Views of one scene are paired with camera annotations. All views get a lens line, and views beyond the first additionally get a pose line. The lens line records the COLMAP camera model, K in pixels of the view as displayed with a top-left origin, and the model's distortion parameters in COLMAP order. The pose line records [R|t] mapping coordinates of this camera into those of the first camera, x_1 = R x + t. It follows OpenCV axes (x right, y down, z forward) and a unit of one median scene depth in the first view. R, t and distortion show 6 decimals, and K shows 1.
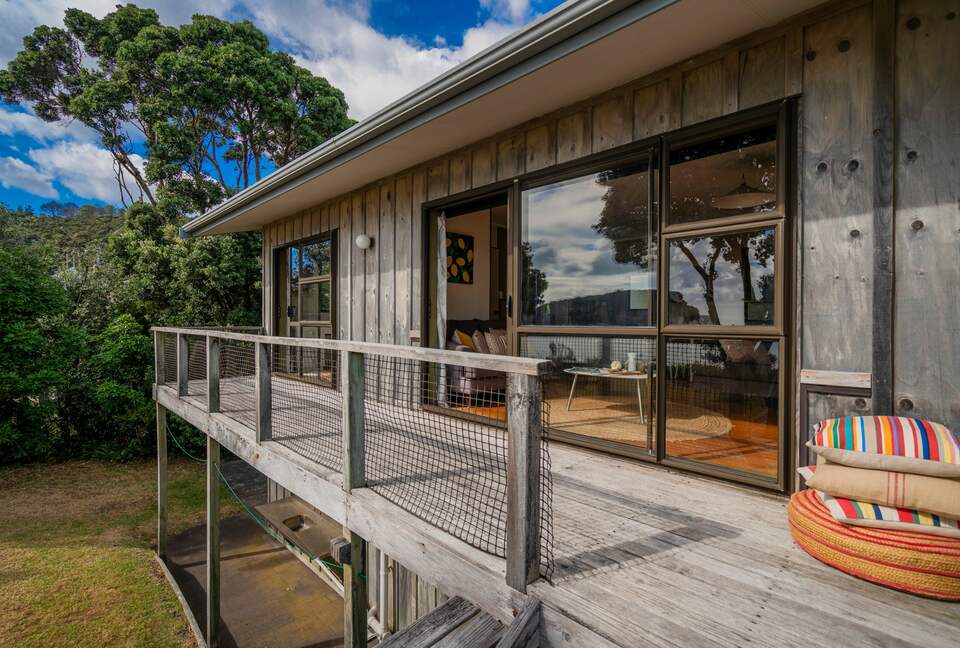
lens RADIAL K [[435.9, 0, 482.8], [0, 435.9, 322.7], [0, 0, 1]] dist [-0.004218, 0.000081]
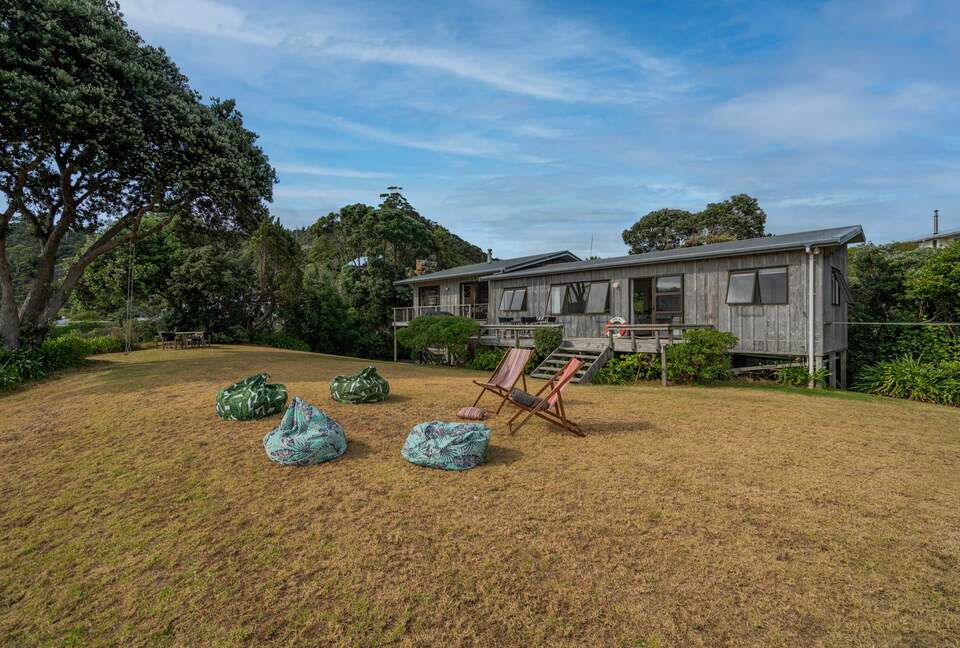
lens RADIAL K [[435.9, 0, 479.1], [0, 435.9, 326.0], [0, 0, 1]] dist [-0.004218, 0.000081]
pose [[0.998642, -0.005350, -0.051830, 0.182697], [0.005043, 0.999969, -0.006050, 0.142874], [0.051861, 0.005780, 0.998638, -2.102528]]
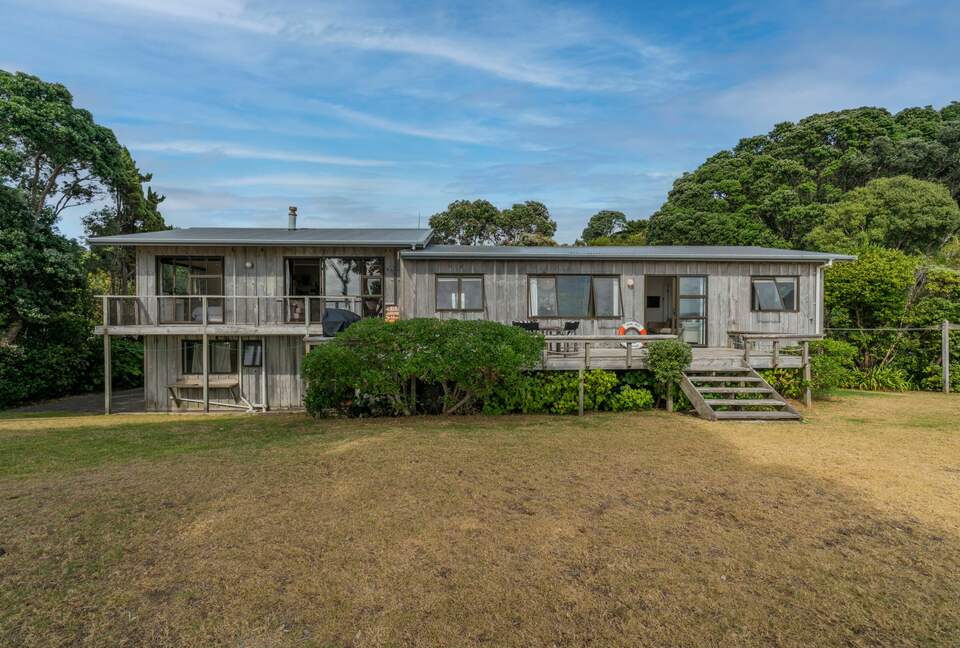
lens RADIAL K [[435.9, 0, 475.5], [0, 435.9, 321.5], [0, 0, 1]] dist [-0.004218, 0.000081]
pose [[0.689655, -0.009106, 0.724081, -0.679673], [0.011454, 0.999933, 0.001665, 0.092627], [-0.724048, 0.007146, 0.689713, -0.993525]]
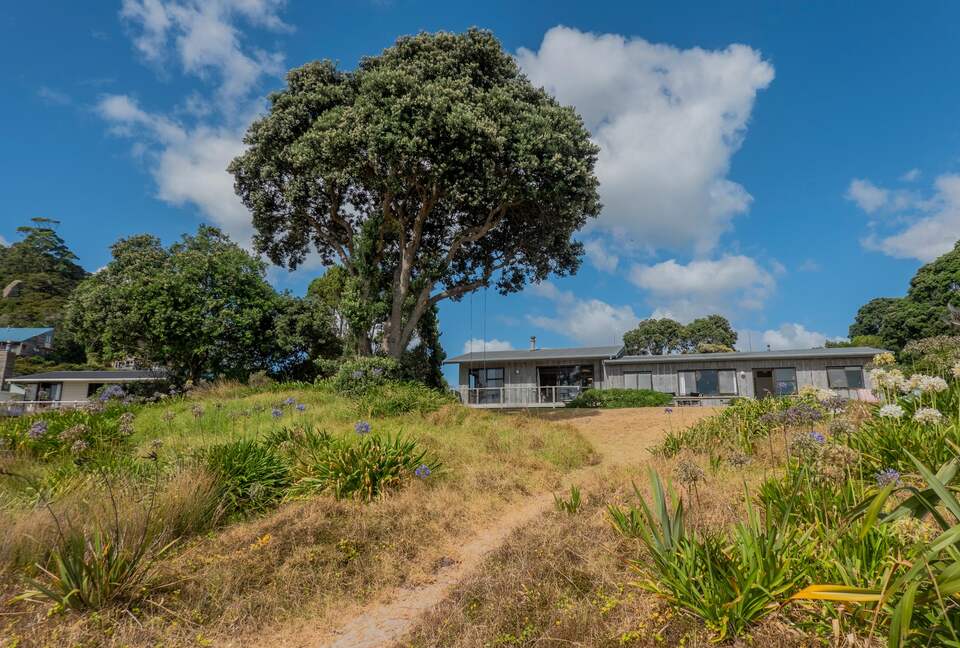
lens RADIAL K [[638.7, 0, 473.0], [0, 638.7, 325.1], [0, 0, 1]] dist [-0.005687, -0.000226]
pose [[0.898483, 0.104571, 0.426372, -2.041909], [-0.007282, 0.974633, -0.223691, 0.482121], [-0.438948, 0.197878, 0.876452, -2.723817]]
